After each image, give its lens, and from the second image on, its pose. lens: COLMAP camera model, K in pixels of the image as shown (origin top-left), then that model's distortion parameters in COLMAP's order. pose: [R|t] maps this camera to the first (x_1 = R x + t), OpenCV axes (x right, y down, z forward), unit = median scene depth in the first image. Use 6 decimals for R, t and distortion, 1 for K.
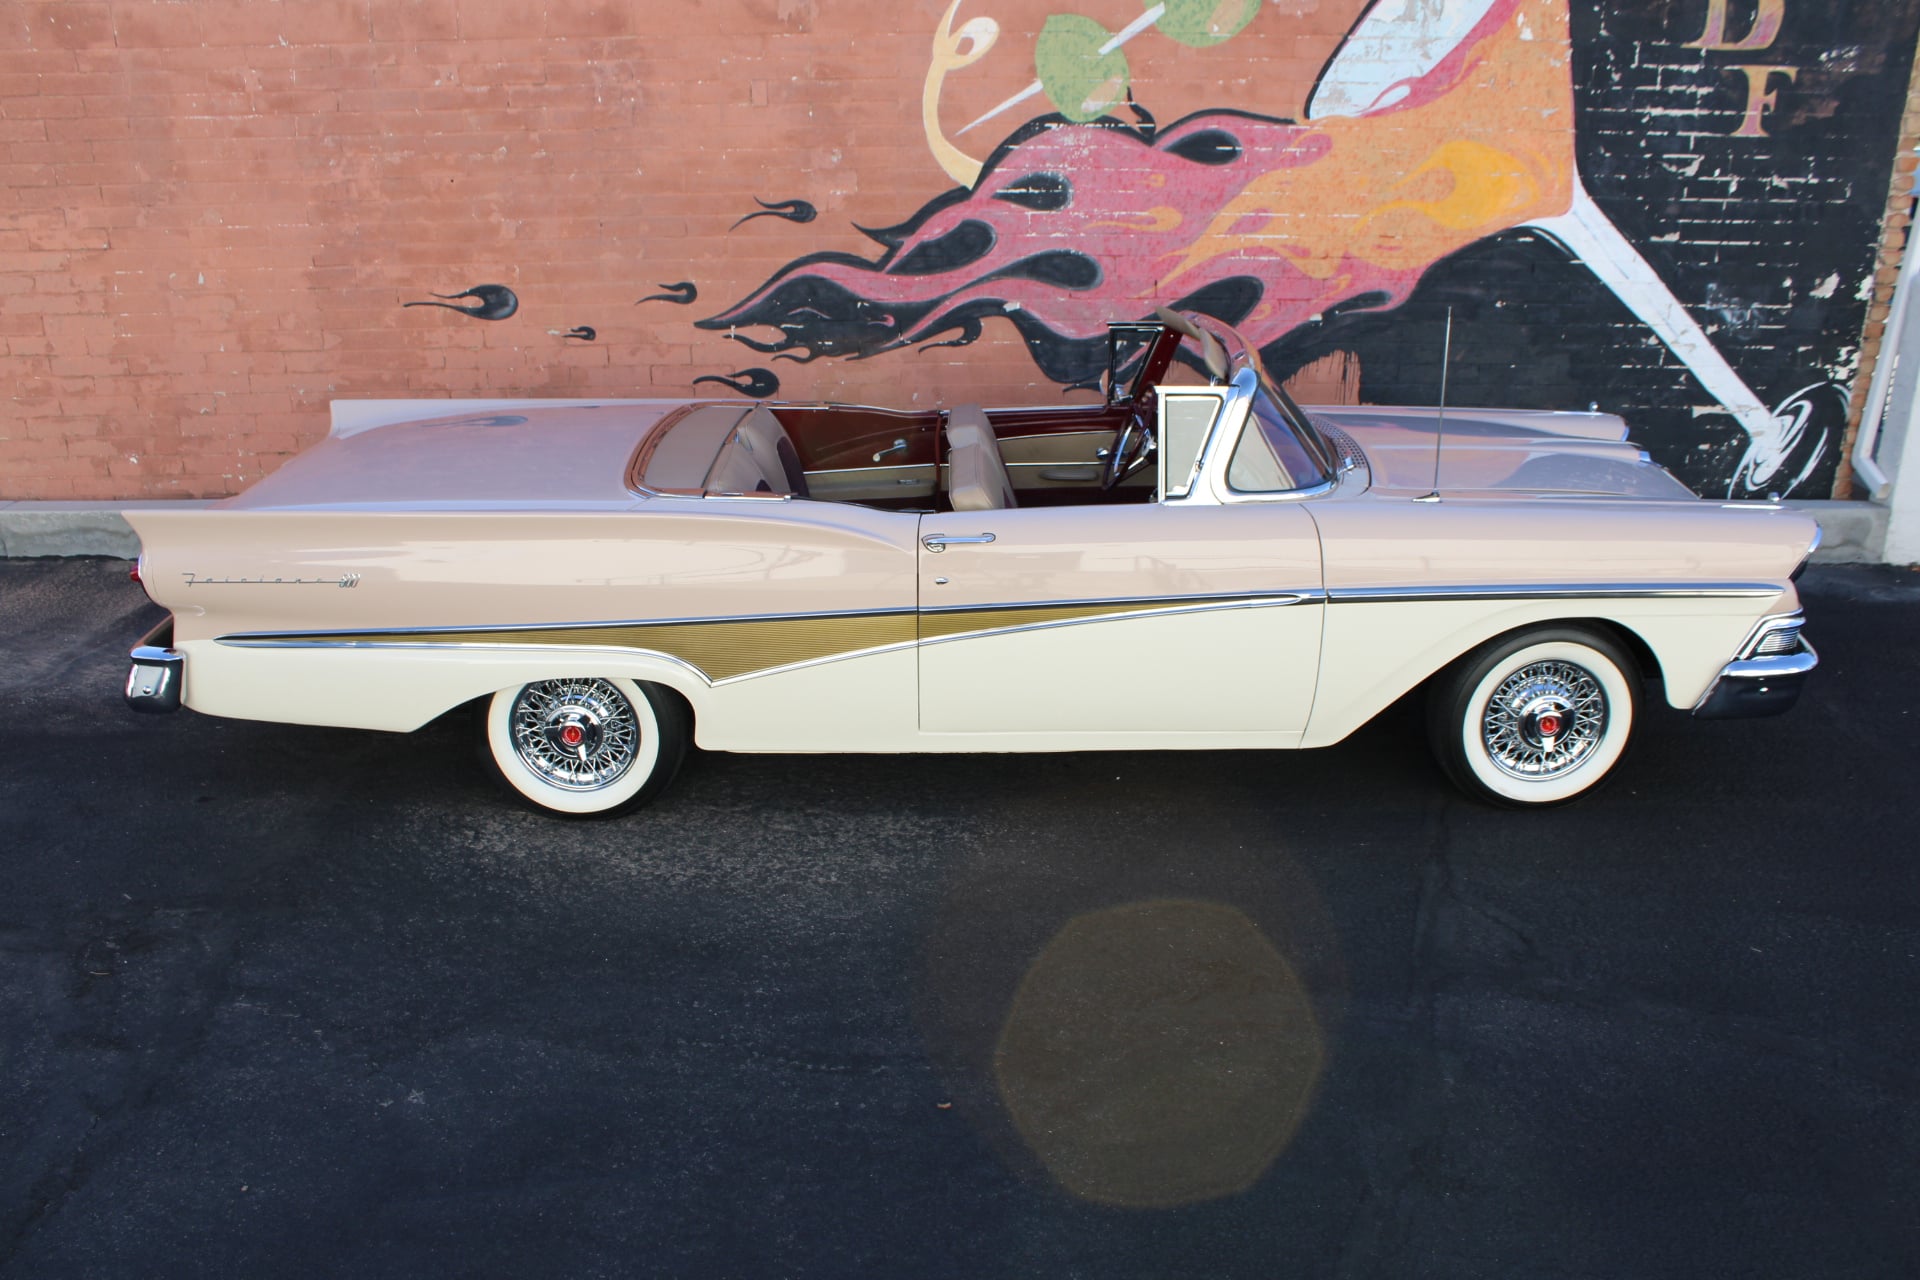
lens RADIAL K [[1649.5, 0, 961.7], [0, 1649.5, 668.2], [0, 0, 1]] dist [-0.159453, 0.149176]
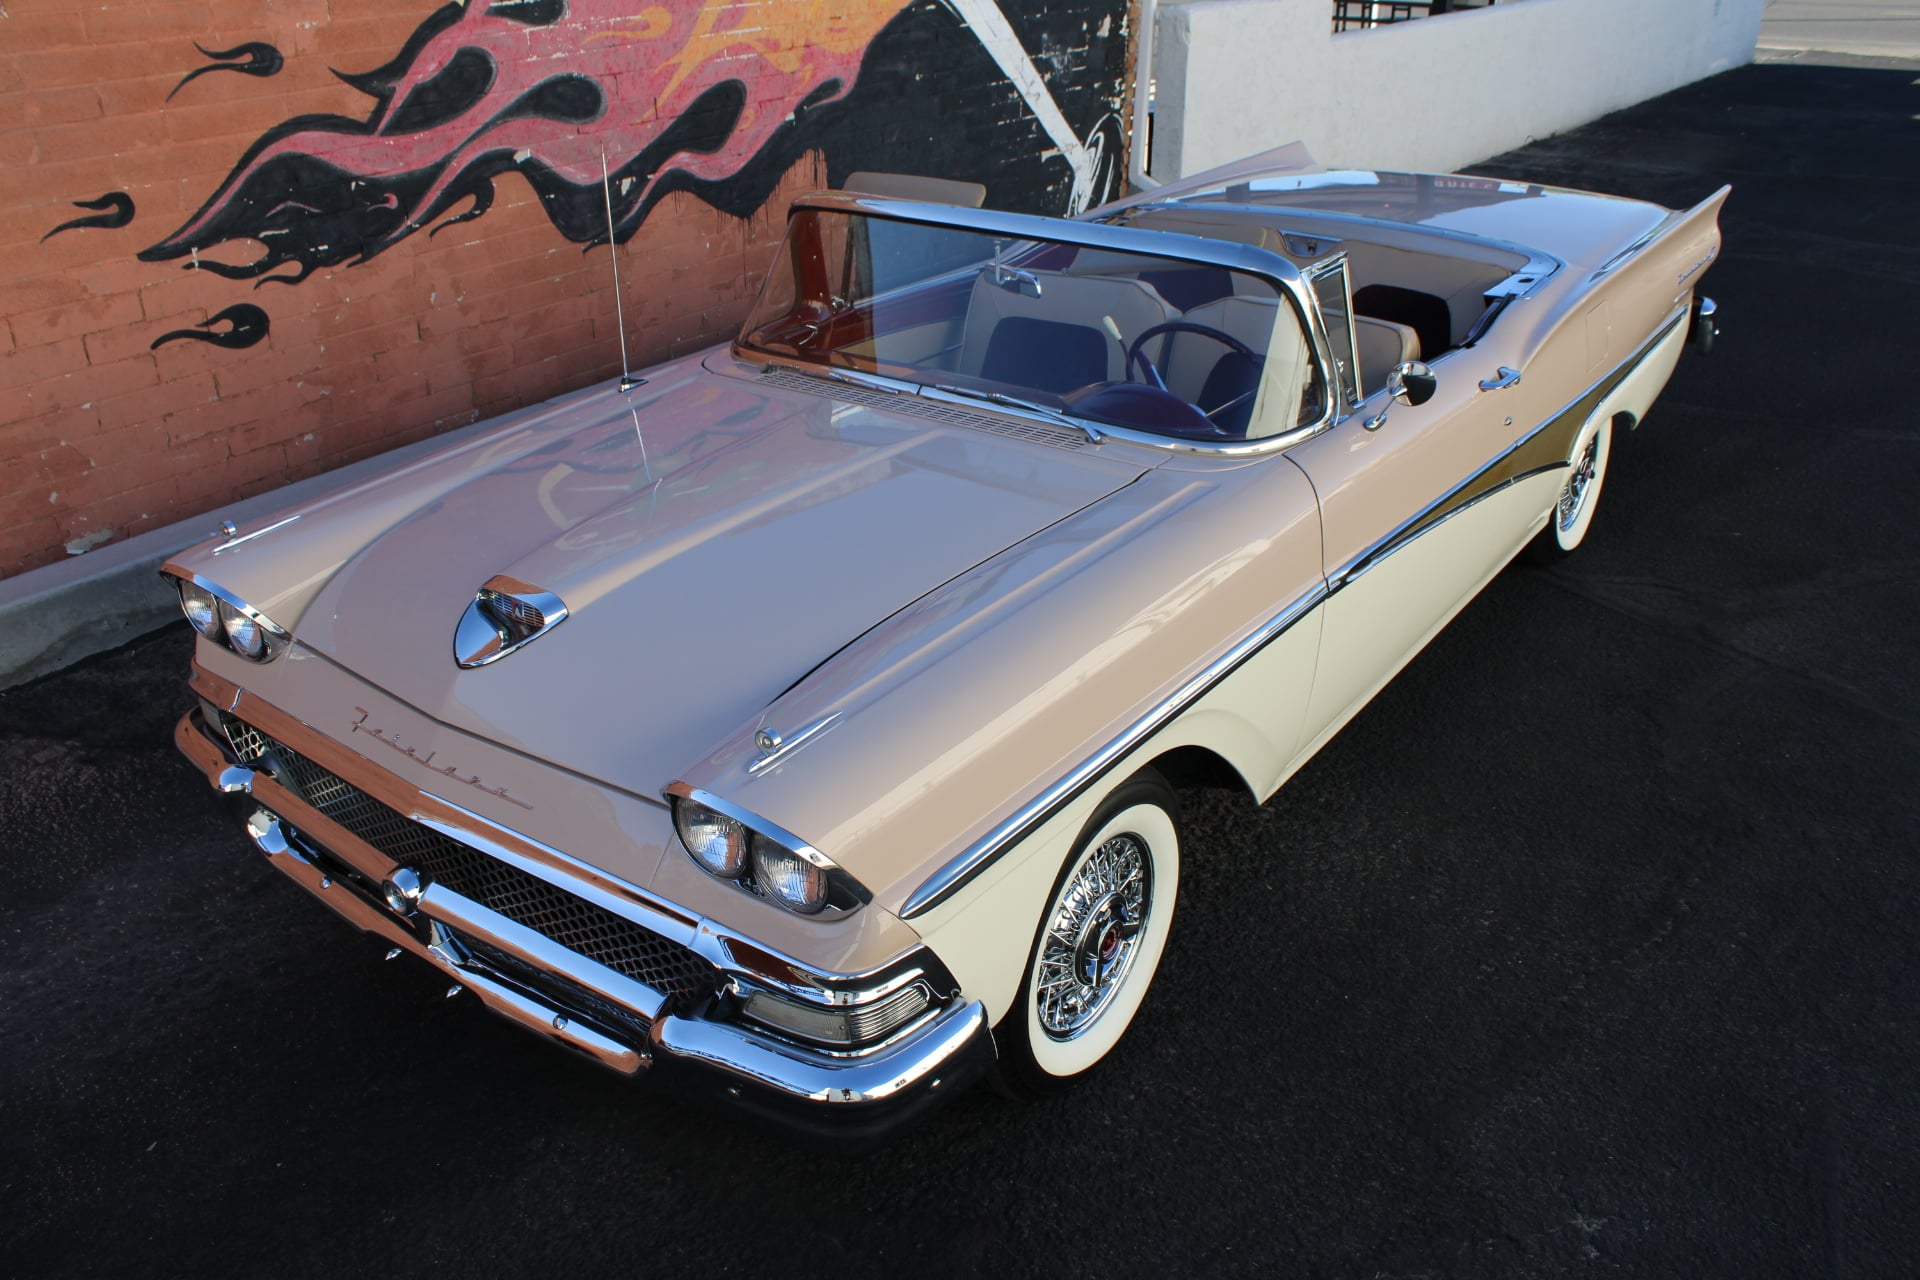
lens RADIAL K [[1600.1, 0, 951.6], [0, 1600.1, 647.5], [0, 0, 1]] dist [-0.155050, 0.139101]
pose [[0.612189, -0.358481, 0.704781, -0.457718], [0.285635, 0.931397, 0.225638, -0.114875], [-0.737317, 0.063177, 0.672586, 0.372651]]
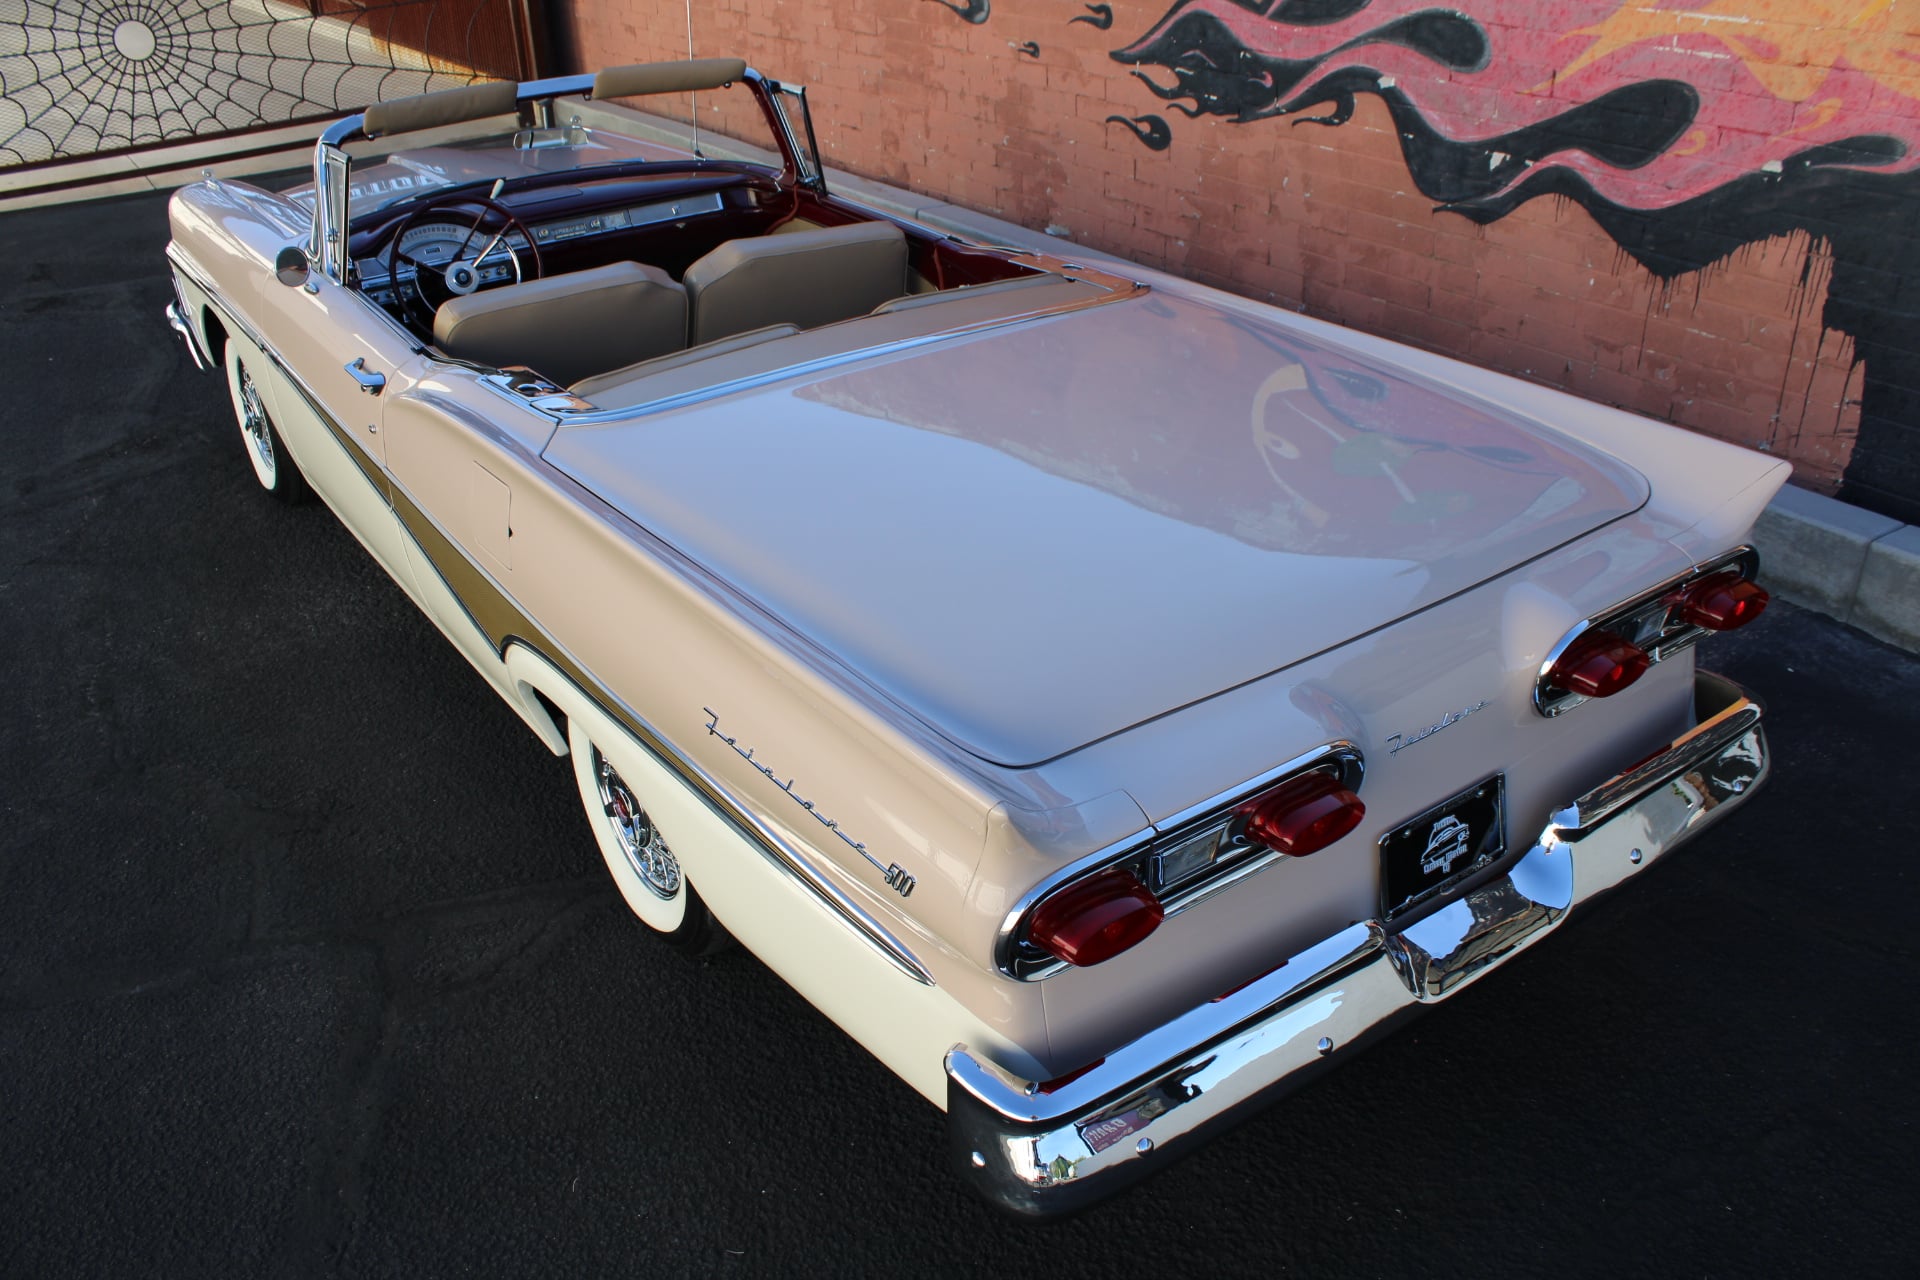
lens RADIAL K [[1600.1, 0, 947.9], [0, 1600.1, 649.4], [0, 0, 1]] dist [-0.155050, 0.139101]
pose [[0.560011, 0.388528, -0.731733, 0.542385], [-0.263031, 0.920903, 0.287669, -0.137539], [0.785623, 0.031371, 0.617910, 0.424698]]
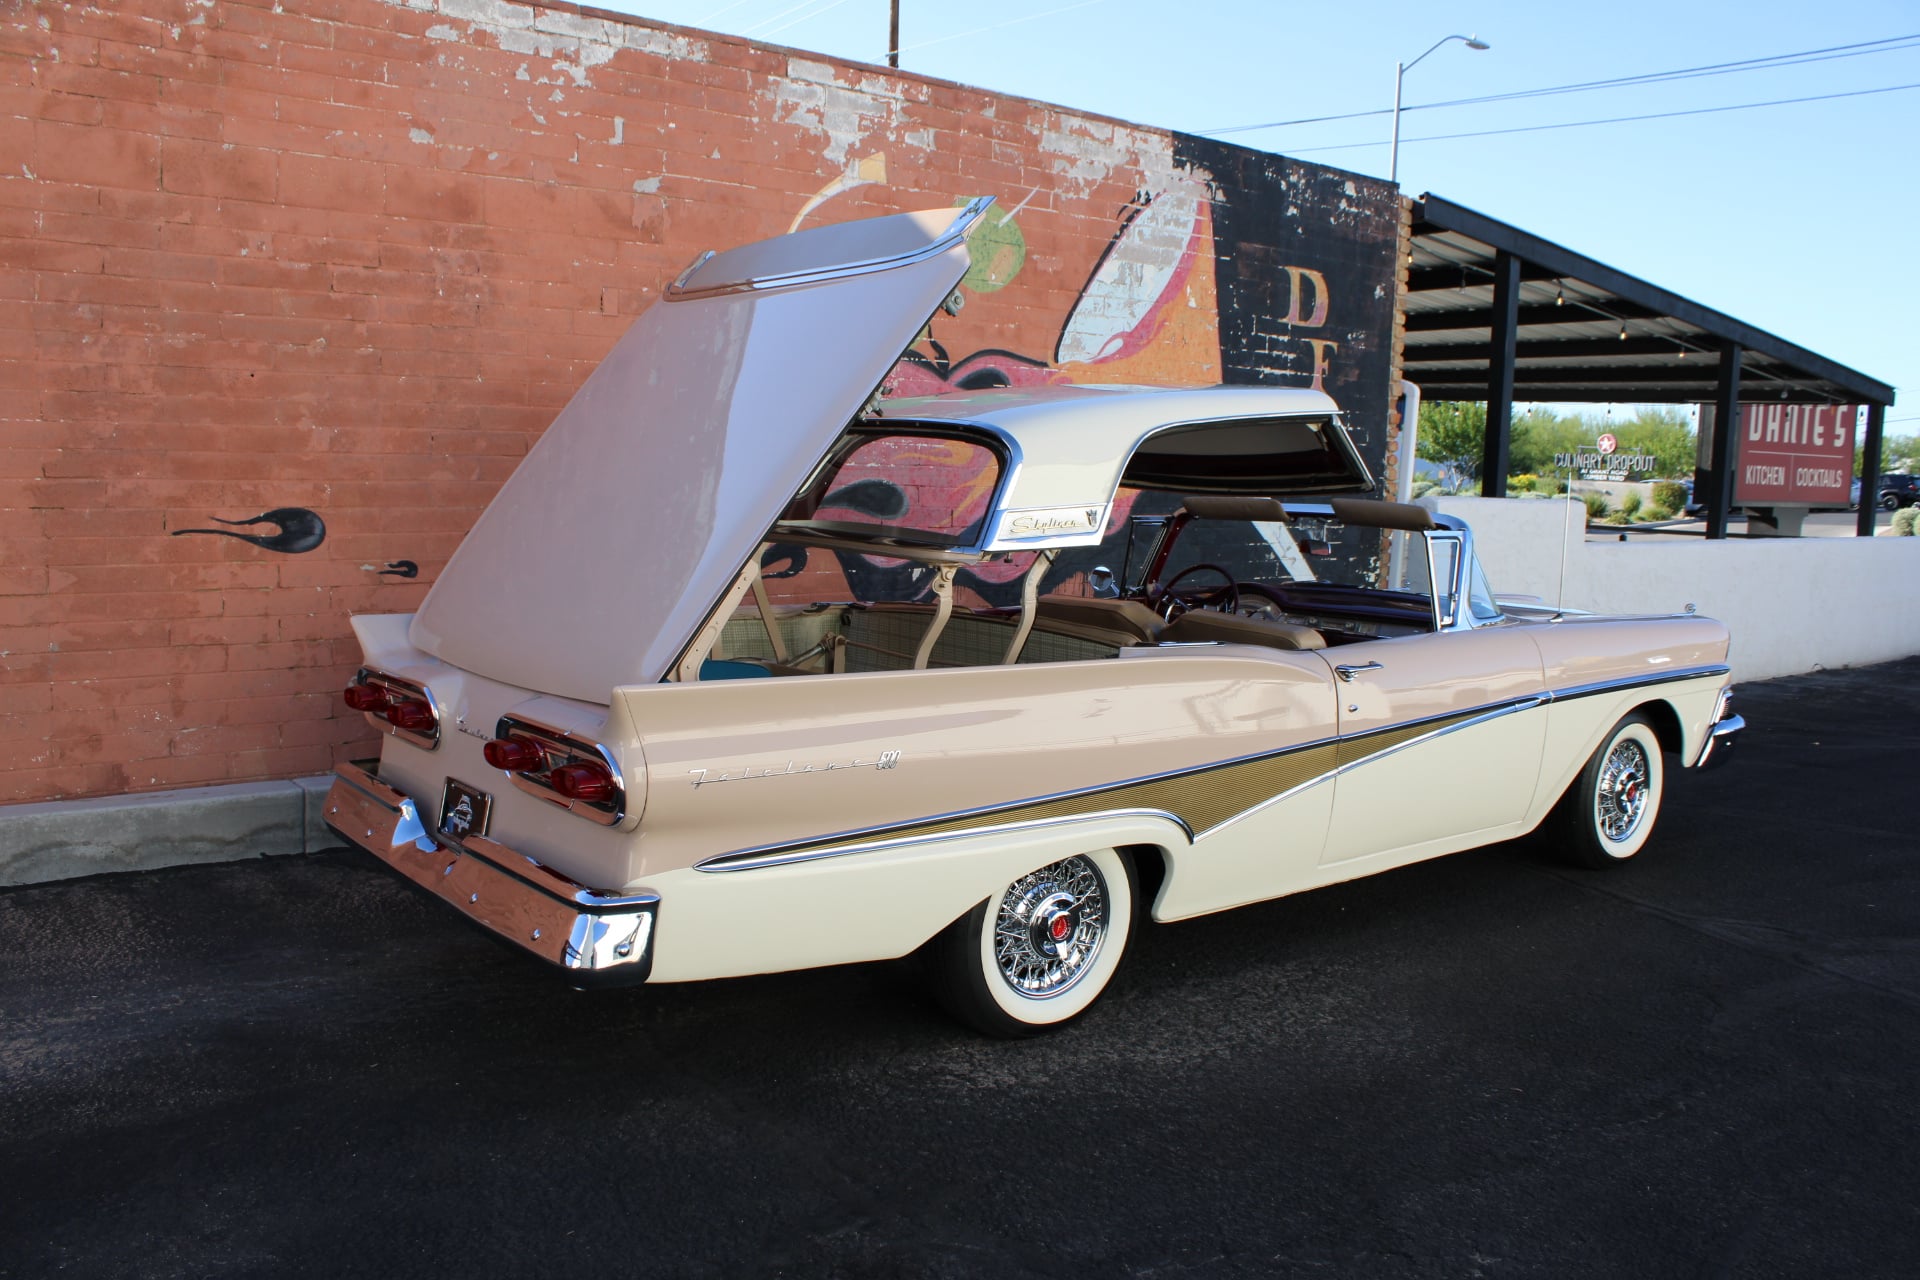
lens RADIAL K [[1600.1, 0, 958.7], [0, 1600.1, 650.1], [0, 0, 1]] dist [-0.155050, 0.139101]
pose [[0.783555, -0.050262, 0.619287, -0.514241], [0.193012, 0.967101, -0.165717, 0.018806], [-0.590583, 0.249378, 0.767478, 0.242815]]
